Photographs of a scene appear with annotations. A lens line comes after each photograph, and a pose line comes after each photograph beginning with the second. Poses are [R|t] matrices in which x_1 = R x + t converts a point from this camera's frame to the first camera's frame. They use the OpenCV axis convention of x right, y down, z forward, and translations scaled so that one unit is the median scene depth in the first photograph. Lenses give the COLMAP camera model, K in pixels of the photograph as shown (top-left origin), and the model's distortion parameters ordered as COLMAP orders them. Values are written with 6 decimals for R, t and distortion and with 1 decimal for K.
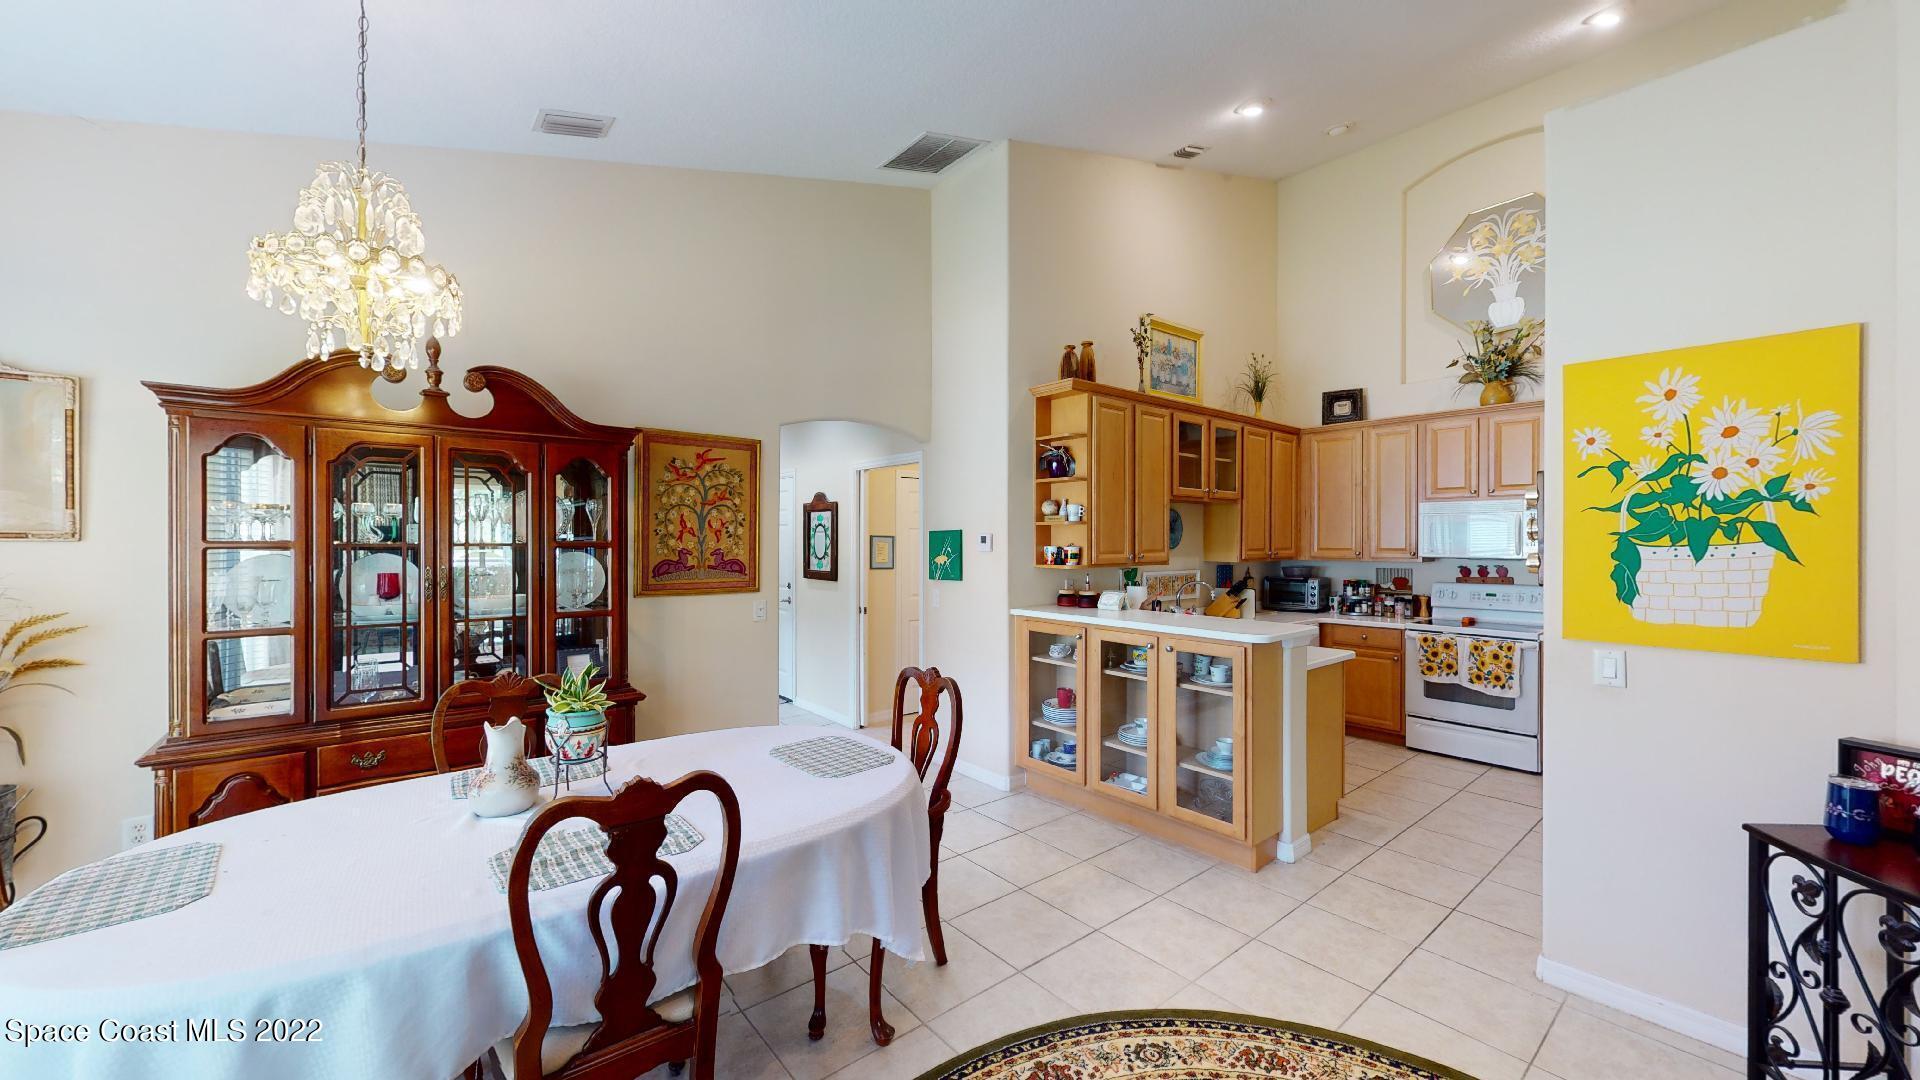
lens RADIAL K [[709.5, 0, 959.2], [0, 709.5, 542.3], [0, 0, 1]] dist [-0.002409, 0.001085]
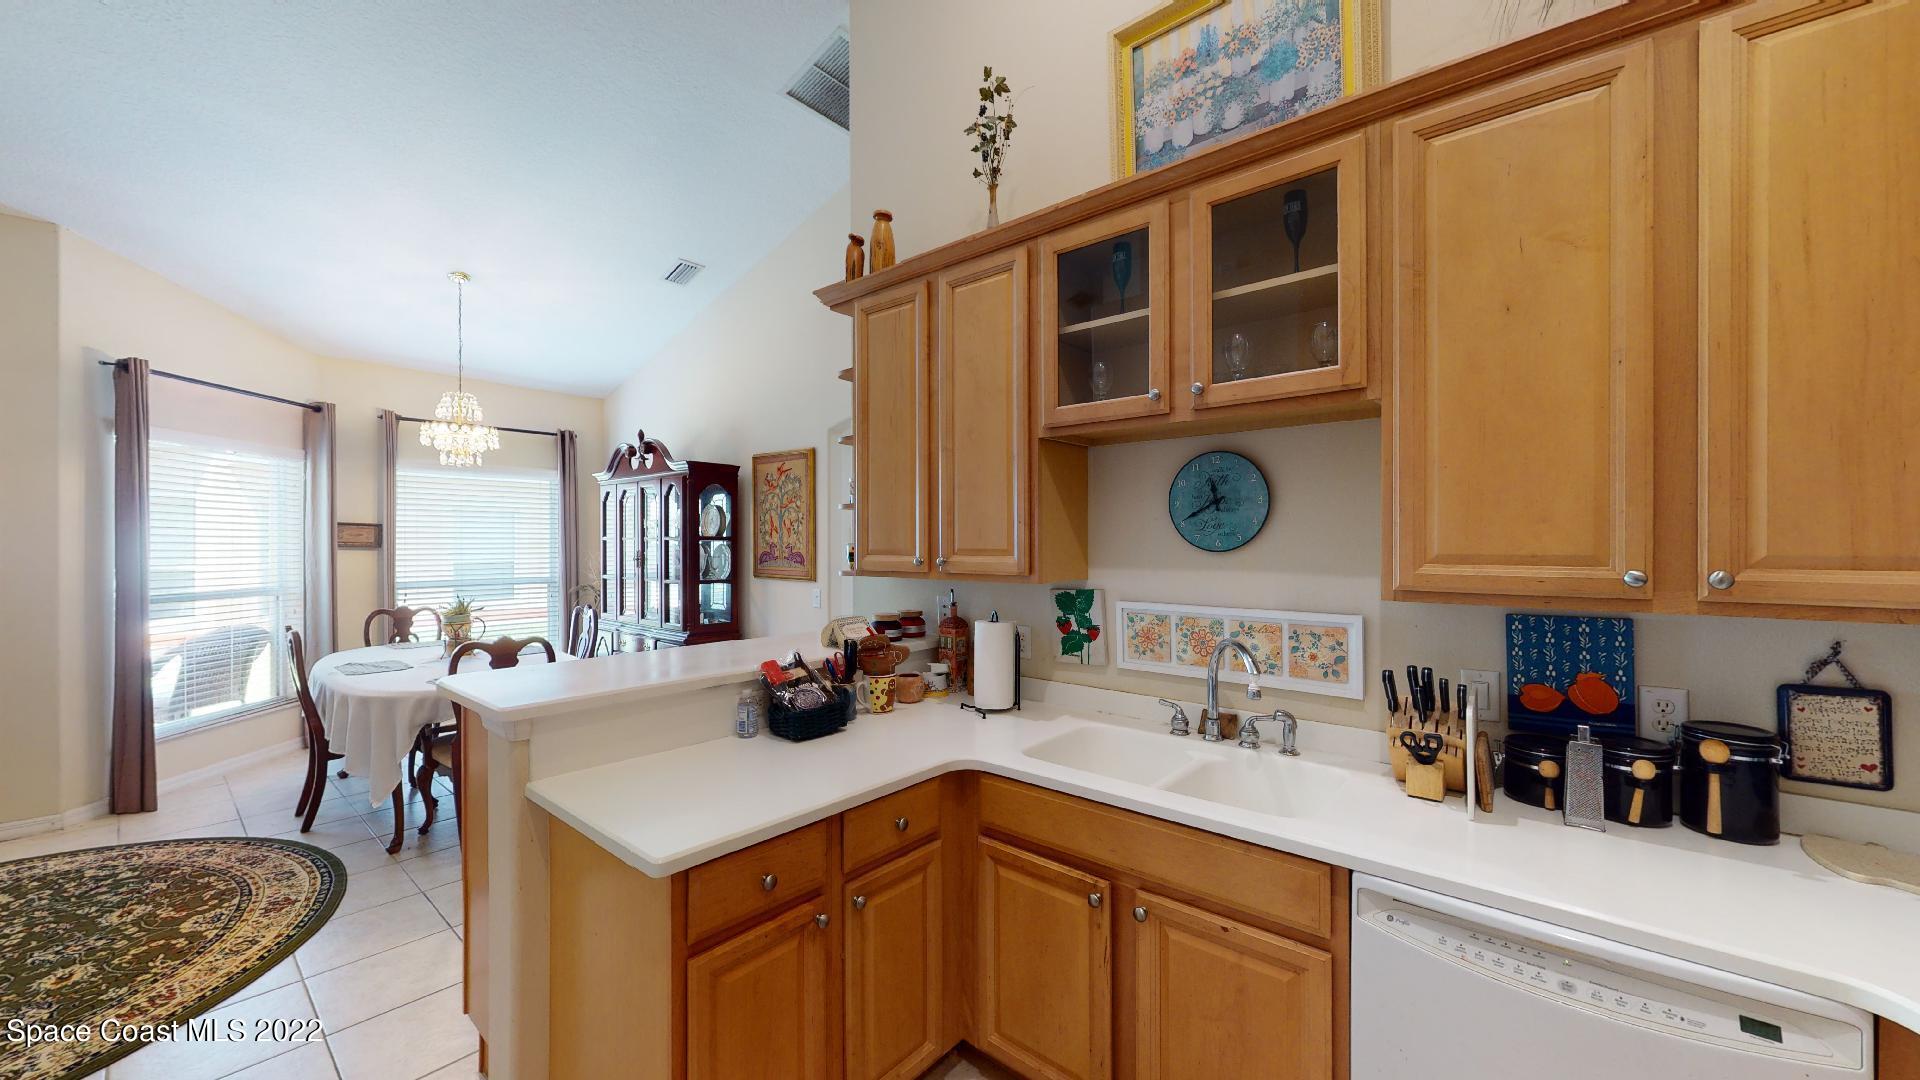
lens RADIAL K [[709.5, 0, 954.6], [0, 709.5, 534.8], [0, 0, 1]] dist [-0.002409, 0.001085]
pose [[0.161361, -0.007288, -0.986869, 0.818145], [0.002641, 0.999972, -0.006953, 0.003775], [0.986892, -0.001484, 0.161376, 0.976008]]
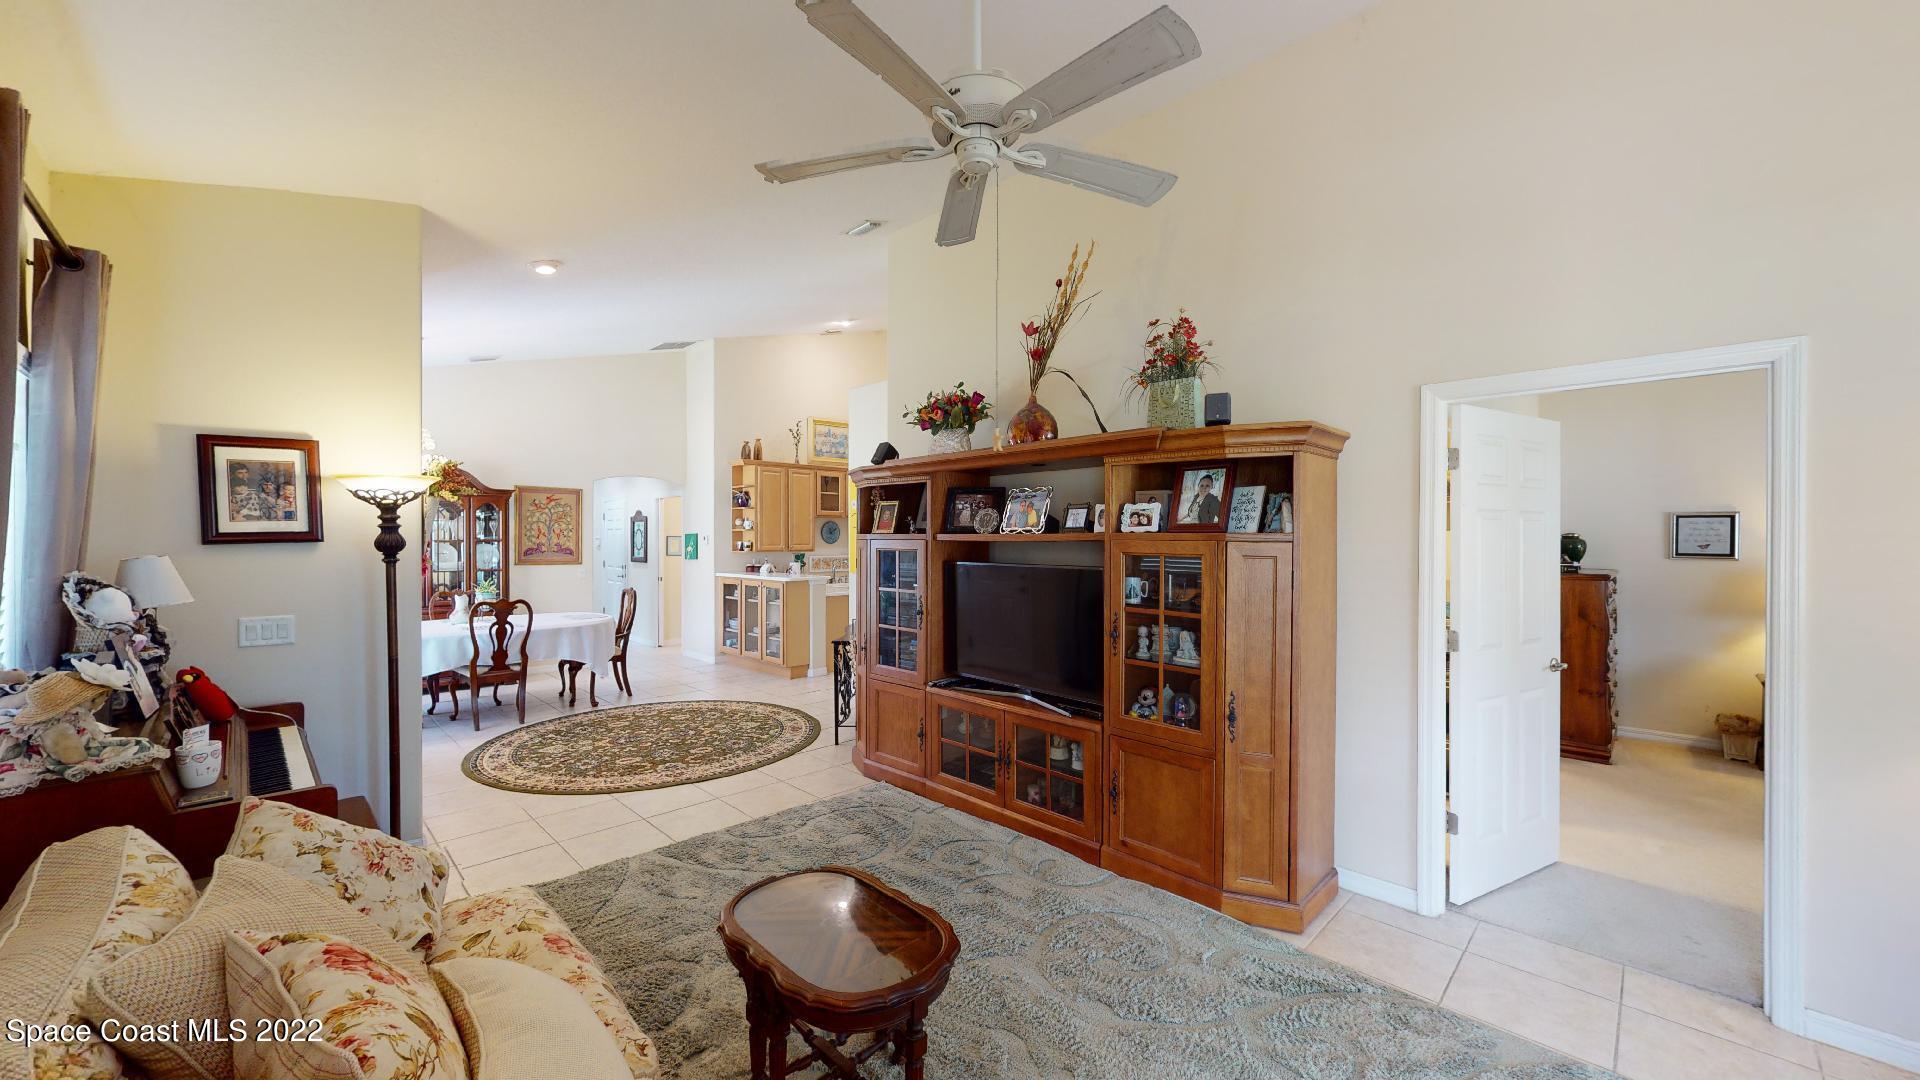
lens RADIAL K [[709.5, 0, 961.5], [0, 709.5, 539.1], [0, 0, 1]] dist [-0.002409, 0.001085]
pose [[0.995194, -0.000488, 0.097924, 0.560030], [0.000748, 0.999996, -0.002620, 0.004258], [-0.097922, 0.002681, 0.995190, -1.044532]]
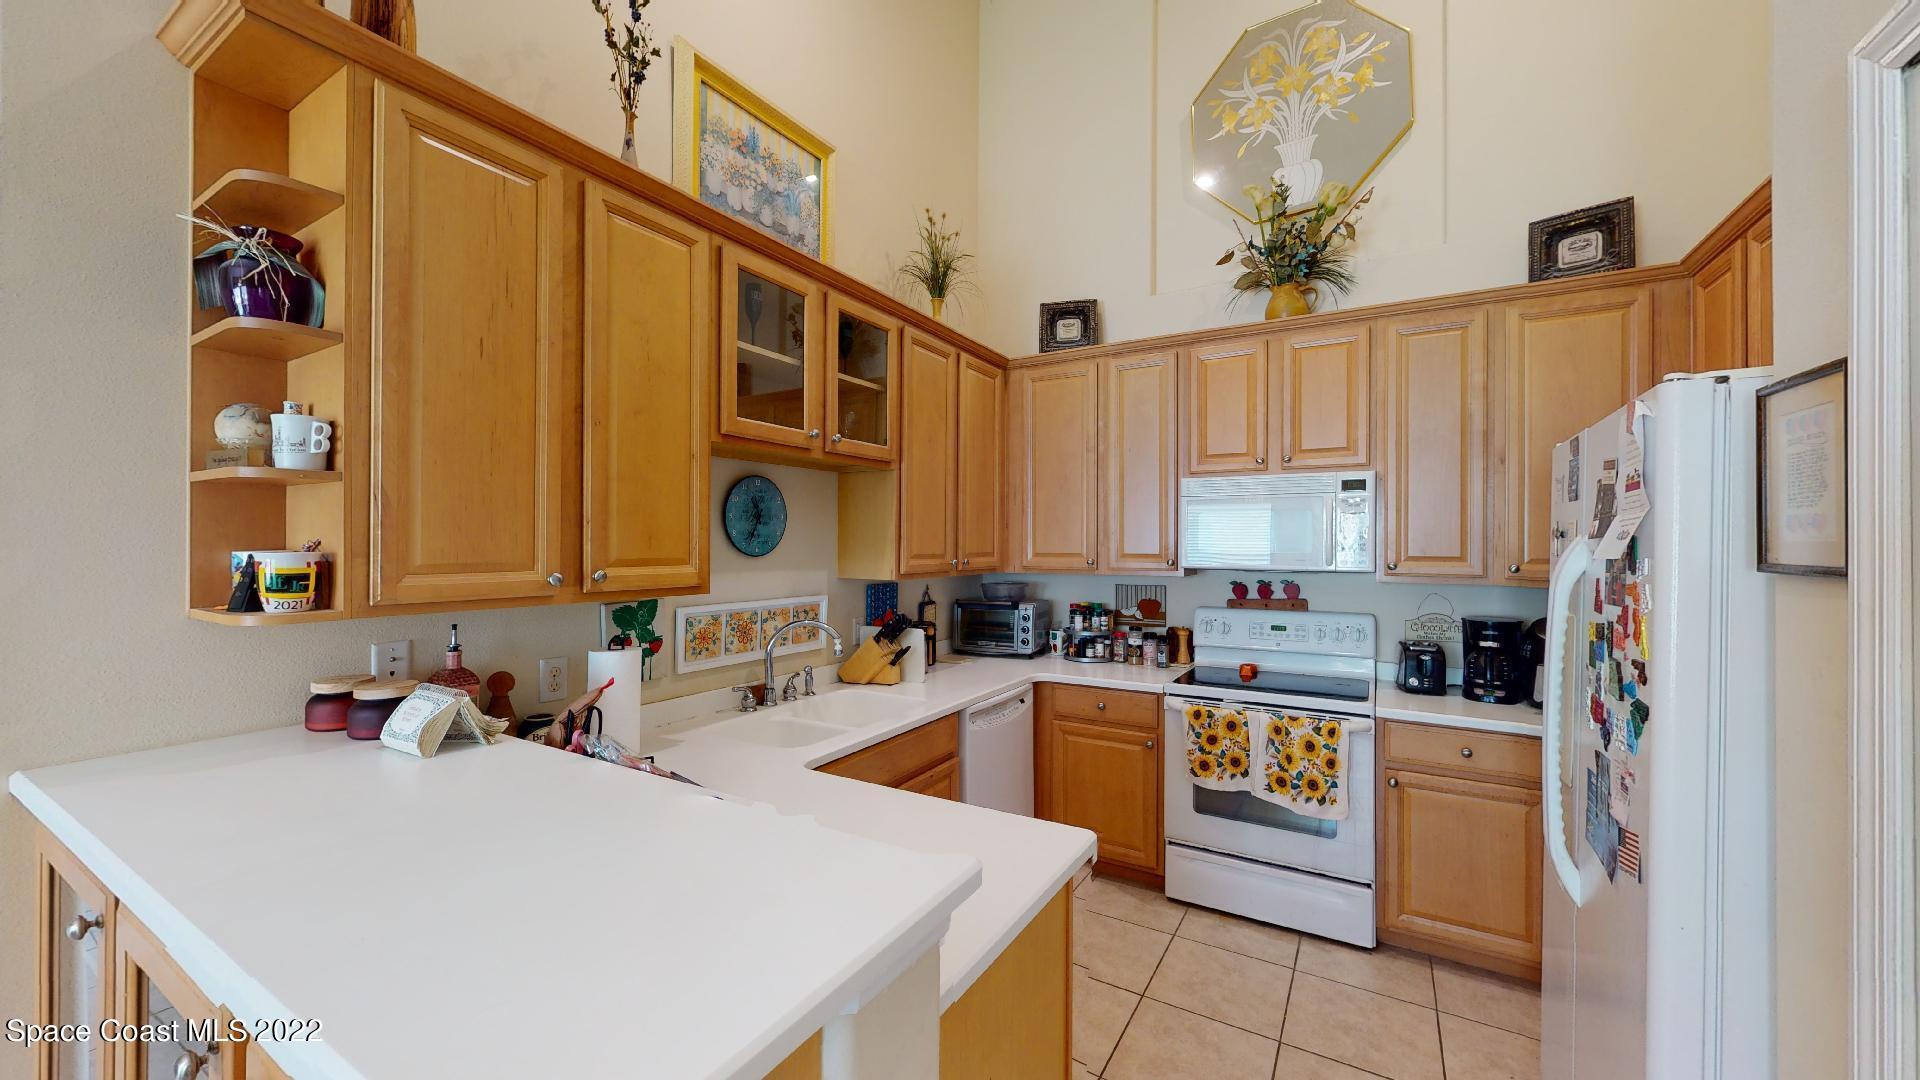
lens RADIAL K [[709.5, 0, 966.2], [0, 709.5, 540.8], [0, 0, 1]] dist [-0.002409, 0.001085]
pose [[0.939591, 0.004803, 0.342266, 0.328978], [-0.002229, 0.999966, -0.007914, 0.003310], [-0.342292, 0.006673, 0.939570, 0.603045]]
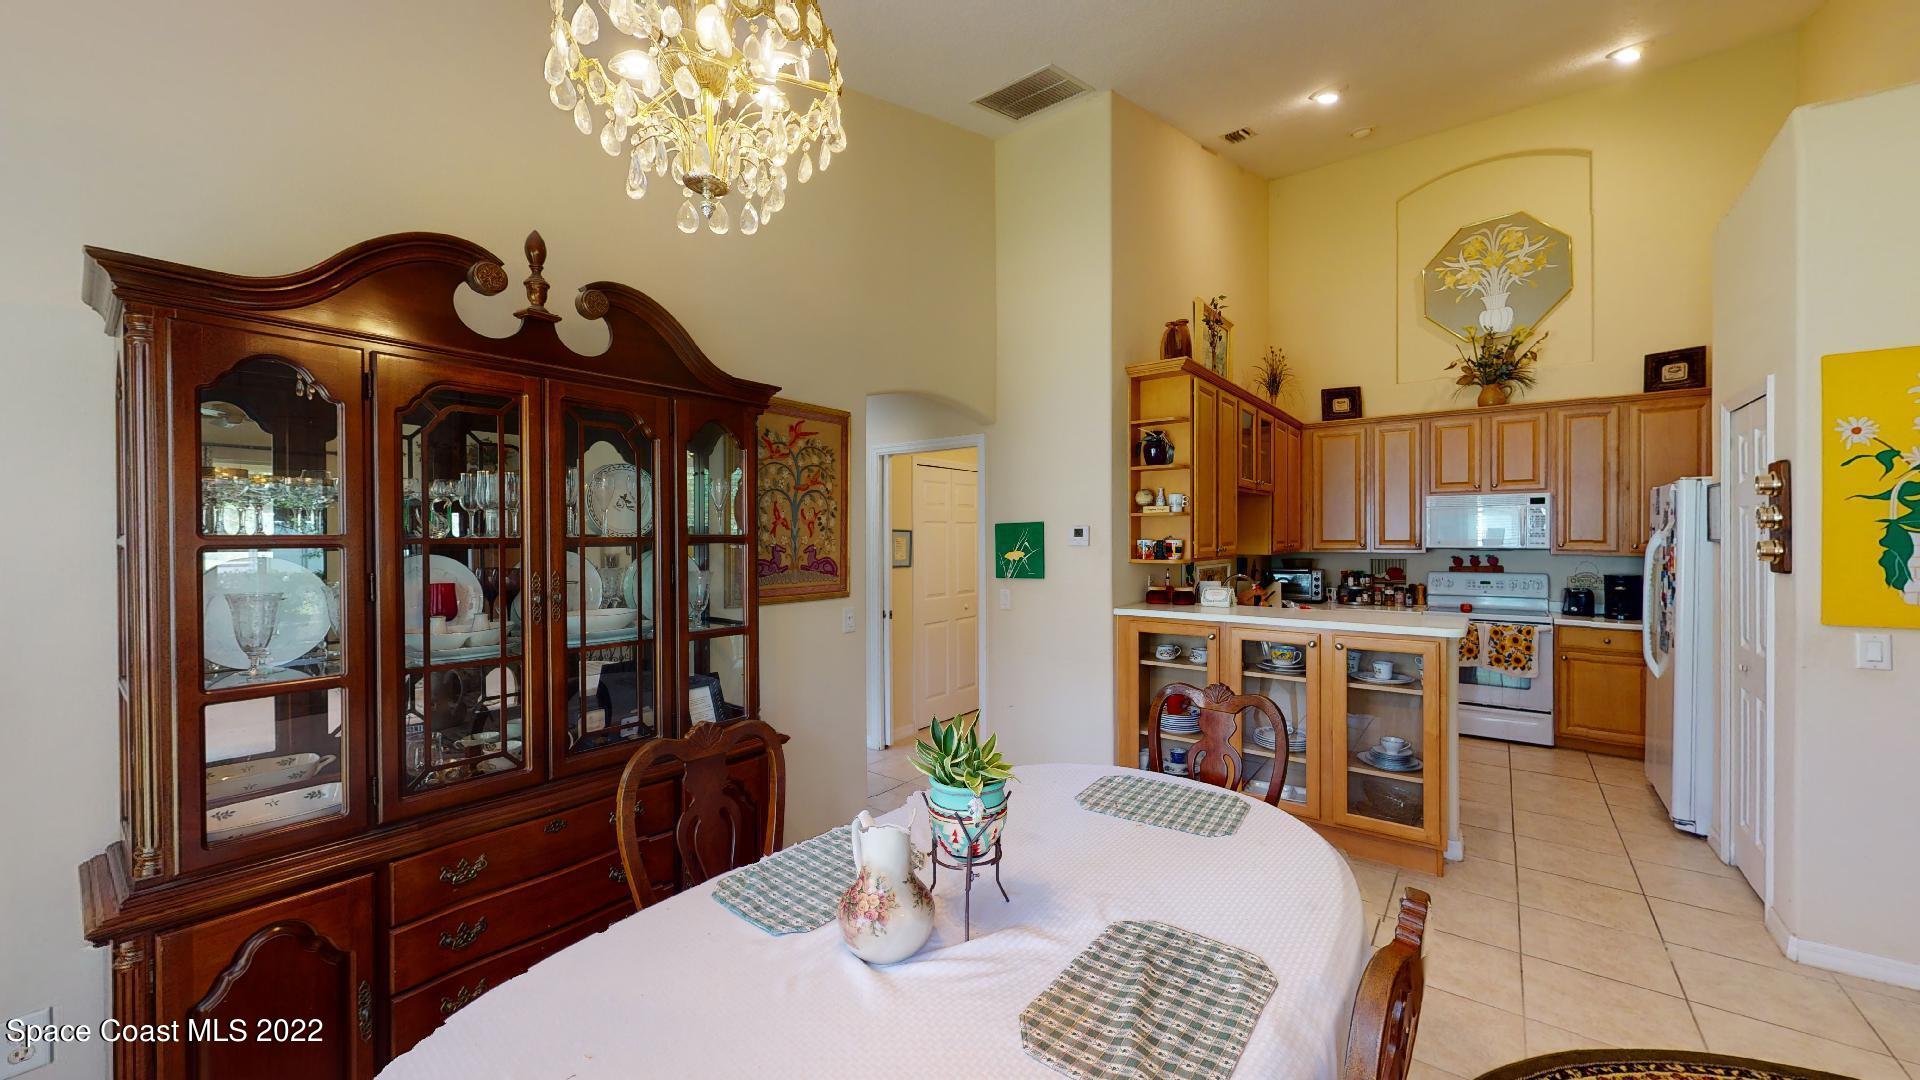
lens RADIAL K [[709.5, 0, 960.9], [0, 709.5, 540.7], [0, 0, 1]] dist [-0.002409, 0.001085]
pose [[0.973869, -0.006497, 0.227017, -0.321594], [0.005888, 0.999977, 0.003358, 0.002832], [-0.227033, -0.001934, 0.973885, 0.158903]]
